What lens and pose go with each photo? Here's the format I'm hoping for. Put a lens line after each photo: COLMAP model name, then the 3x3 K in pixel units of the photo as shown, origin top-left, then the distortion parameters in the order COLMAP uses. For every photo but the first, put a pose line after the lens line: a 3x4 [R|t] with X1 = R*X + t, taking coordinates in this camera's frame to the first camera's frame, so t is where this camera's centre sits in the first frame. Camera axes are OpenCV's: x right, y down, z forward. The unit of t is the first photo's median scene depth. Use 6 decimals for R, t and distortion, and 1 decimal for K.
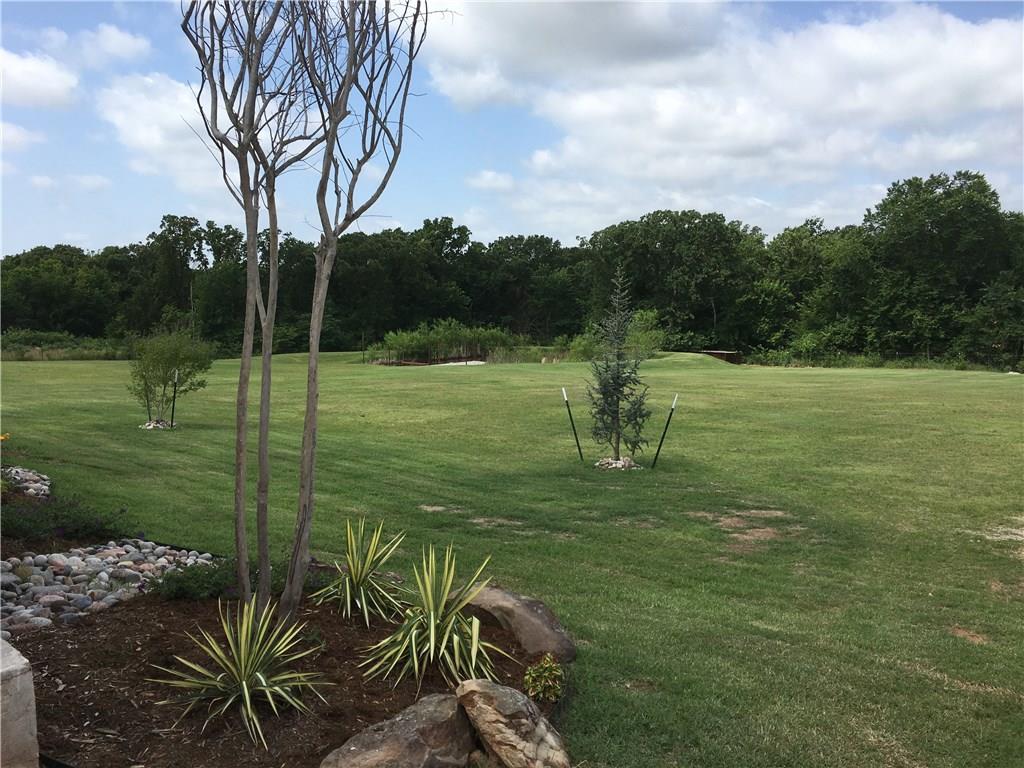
lens RADIAL K [[864.5, 0, 481.9], [0, 864.5, 382.4], [0, 0, 1]] dist [0.050827, -0.000943]
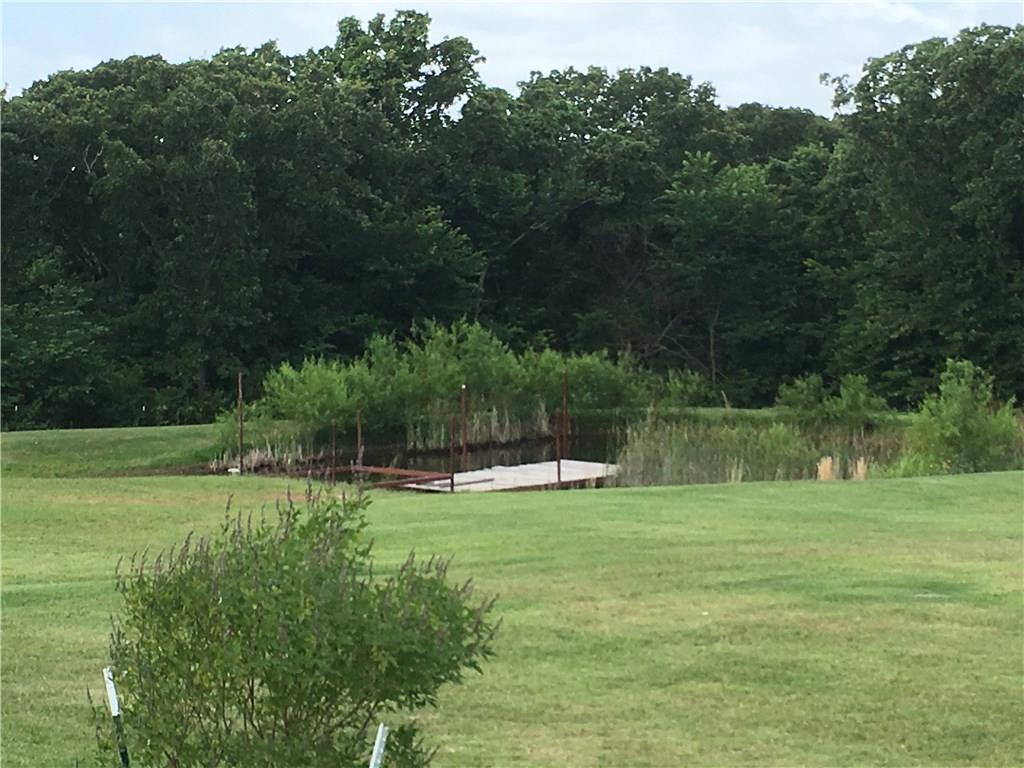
lens RADIAL K [[2474.5, 0, 512.0], [0, 2474.5, 384.0], [0, 0, 1]] dist [-0.055598, -0.551522]
pose [[0.998147, -0.001521, 0.060828, -0.067704], [0.004026, 0.999147, -0.041091, -0.011820], [-0.060714, 0.041260, 0.997302, 0.074439]]
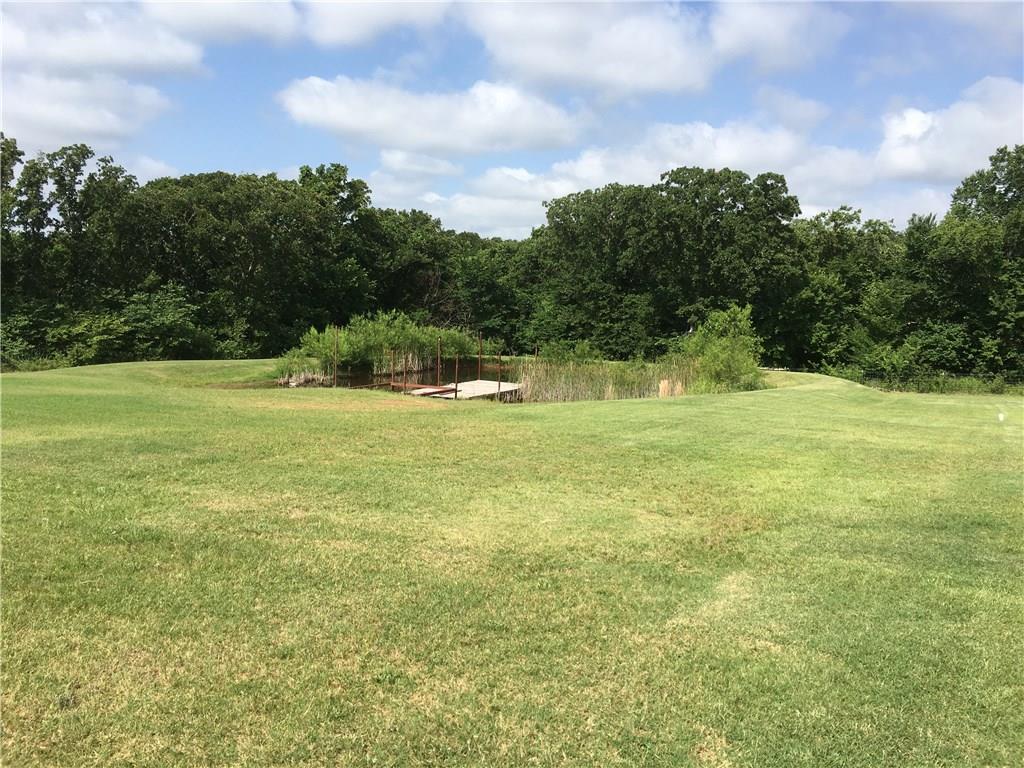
lens RADIAL K [[864.5, 0, 481.9], [0, 864.5, 382.4], [0, 0, 1]] dist [0.050827, -0.000943]
pose [[0.956426, 0.009357, 0.291826, -0.148816], [-0.007688, 0.999947, -0.006865, -0.015387], [-0.291874, 0.004322, 0.956447, 0.345030]]
